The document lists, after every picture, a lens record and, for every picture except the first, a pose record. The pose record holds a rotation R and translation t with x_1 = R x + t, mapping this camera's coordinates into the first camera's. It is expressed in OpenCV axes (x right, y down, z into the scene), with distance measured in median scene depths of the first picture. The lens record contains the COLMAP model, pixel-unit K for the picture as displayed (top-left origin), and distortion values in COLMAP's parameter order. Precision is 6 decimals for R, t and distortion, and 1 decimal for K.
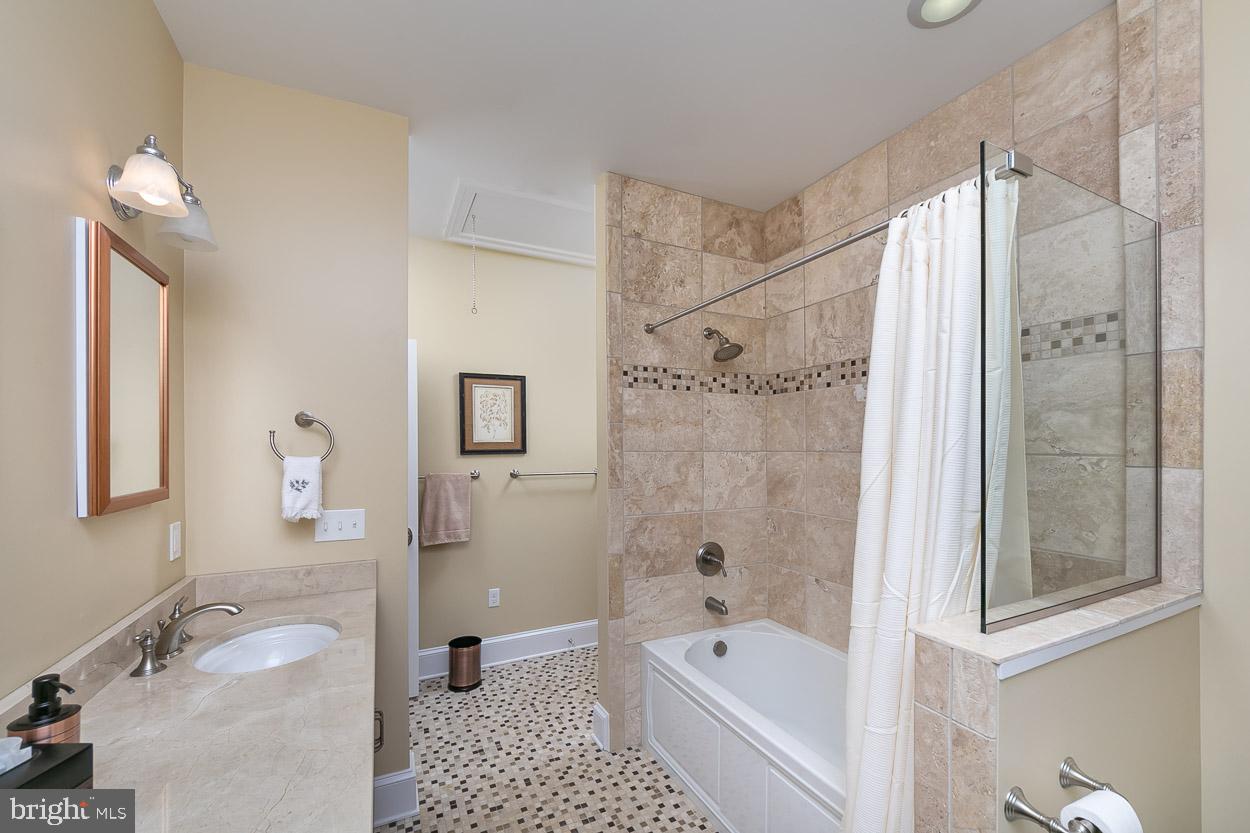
lens RADIAL K [[484.1, 0, 612.7], [0, 484.1, 441.4], [0, 0, 1]] dist [0.002128, 0.000643]
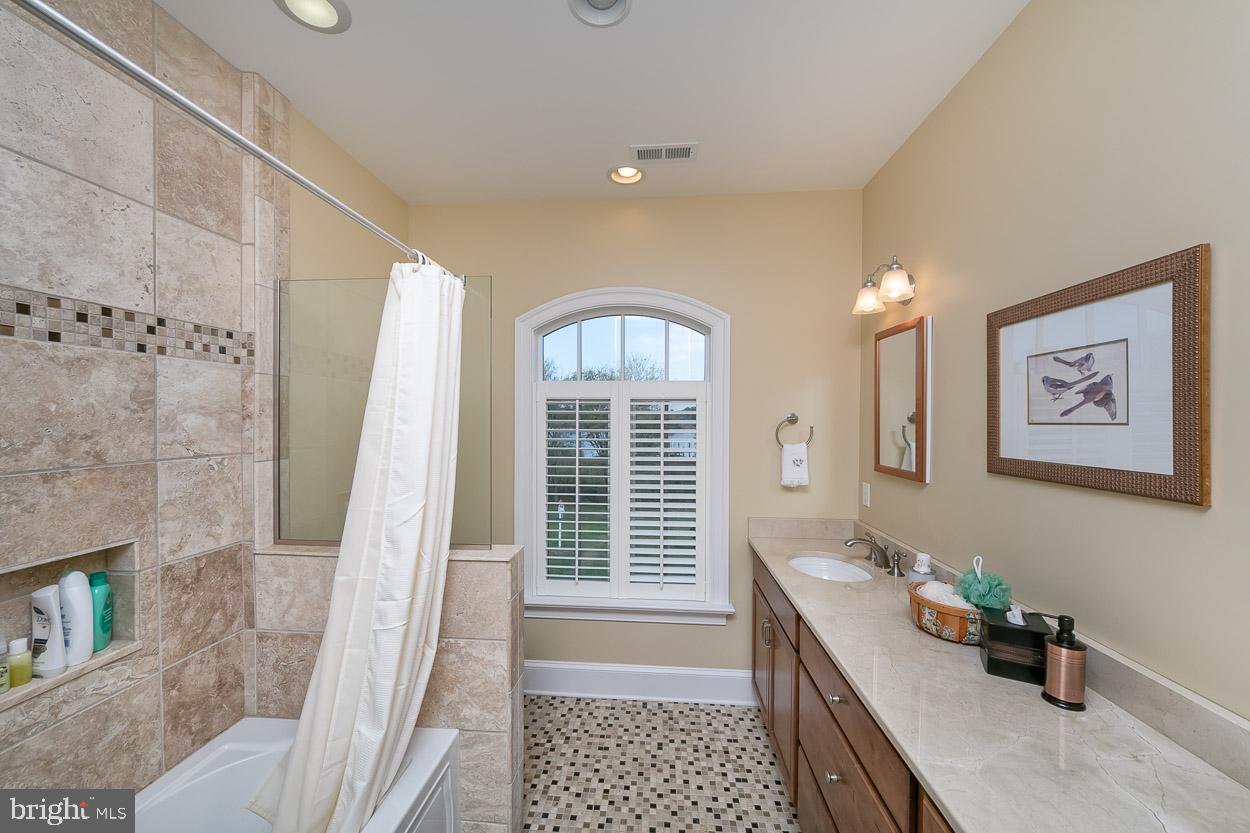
lens RADIAL K [[484.1, 0, 624.0], [0, 484.1, 419.6], [0, 0, 1]] dist [0.002128, 0.000643]
pose [[-0.867538, 0.001533, 0.497368, -0.345666], [0.000525, 0.999998, -0.002168, -0.047913], [-0.497370, -0.001619, -0.867537, 1.452258]]
